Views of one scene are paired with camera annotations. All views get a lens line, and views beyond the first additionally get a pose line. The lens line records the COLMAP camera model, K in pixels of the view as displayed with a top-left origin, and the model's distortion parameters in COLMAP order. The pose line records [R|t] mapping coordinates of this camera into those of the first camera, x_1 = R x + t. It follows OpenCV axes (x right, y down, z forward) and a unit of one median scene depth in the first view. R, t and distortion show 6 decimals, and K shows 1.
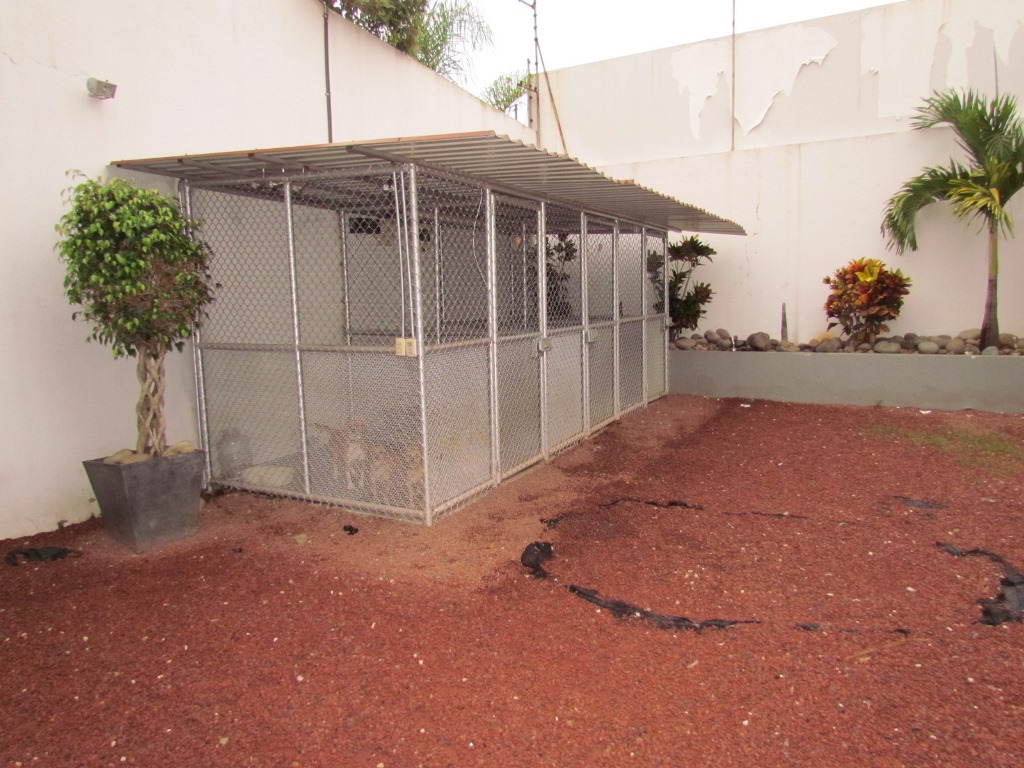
lens RADIAL K [[725.1, 0, 512.5], [0, 725.1, 382.9], [0, 0, 1]] dist [-0.030106, 0.001852]
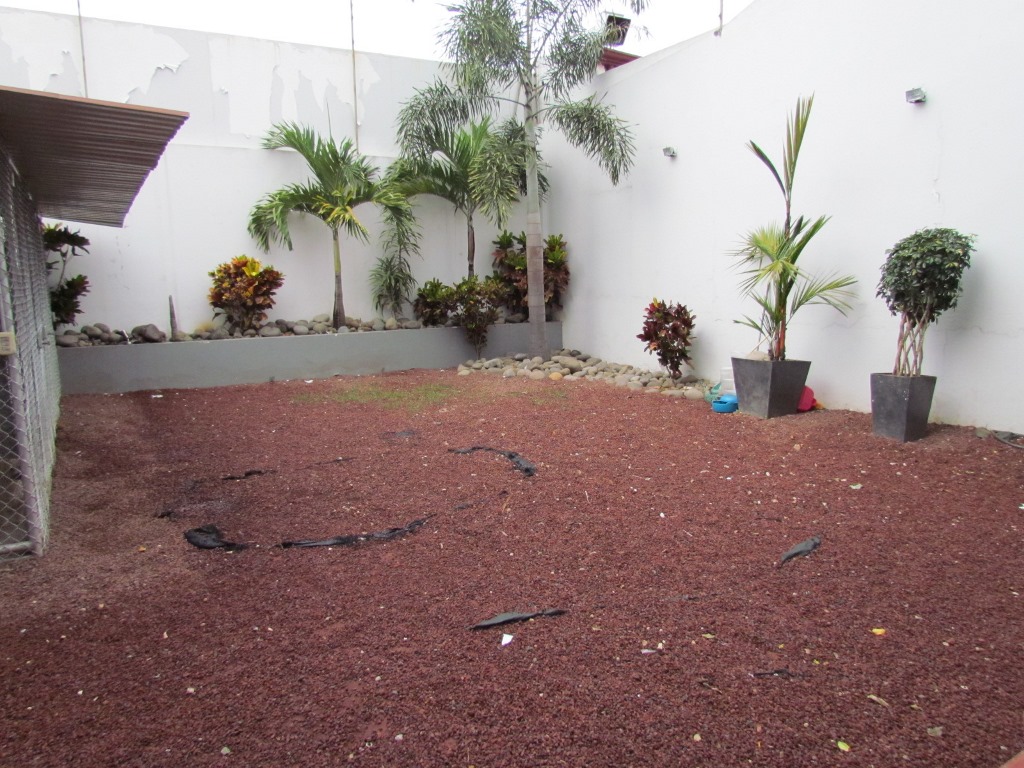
lens RADIAL K [[725.1, 0, 512.9], [0, 725.1, 384.3], [0, 0, 1]] dist [-0.030106, 0.001852]
pose [[0.498214, -0.106971, 0.860430, -0.313374], [0.103272, 0.992617, 0.063608, 0.002418], [-0.860882, 0.057168, 0.505583, 0.057412]]
